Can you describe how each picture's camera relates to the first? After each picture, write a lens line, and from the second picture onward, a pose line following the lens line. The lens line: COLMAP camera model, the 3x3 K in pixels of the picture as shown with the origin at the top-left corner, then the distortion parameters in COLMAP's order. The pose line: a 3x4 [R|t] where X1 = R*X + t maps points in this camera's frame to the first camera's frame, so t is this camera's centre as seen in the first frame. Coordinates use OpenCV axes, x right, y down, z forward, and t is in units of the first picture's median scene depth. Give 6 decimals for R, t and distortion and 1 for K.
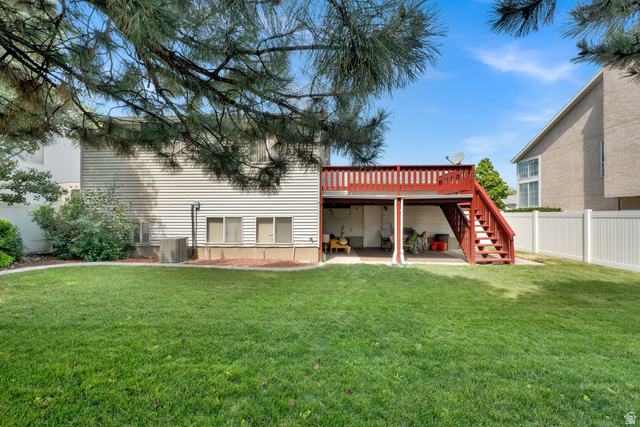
lens RADIAL K [[258.3, 0, 319.4], [0, 258.3, 214.7], [0, 0, 1]] dist [0.001944, 0.000170]
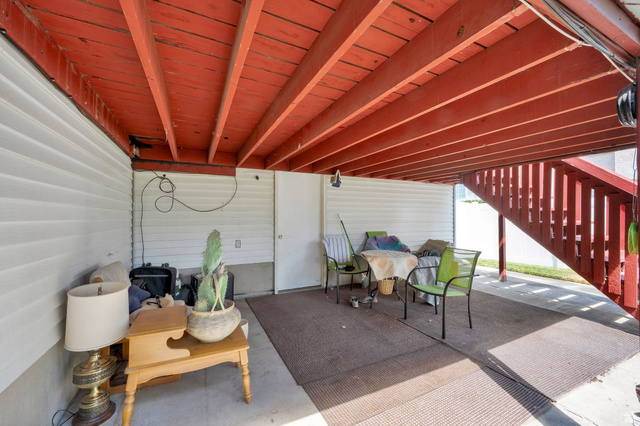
lens RADIAL K [[258.3, 0, 320.9], [0, 258.3, 215.2], [0, 0, 1]] dist [0.001944, 0.000170]
pose [[0.866878, 0.003290, 0.498509, 0.066094], [-0.005123, 0.999984, 0.002309, 0.029787], [-0.498493, -0.004556, 0.866882, 0.817444]]
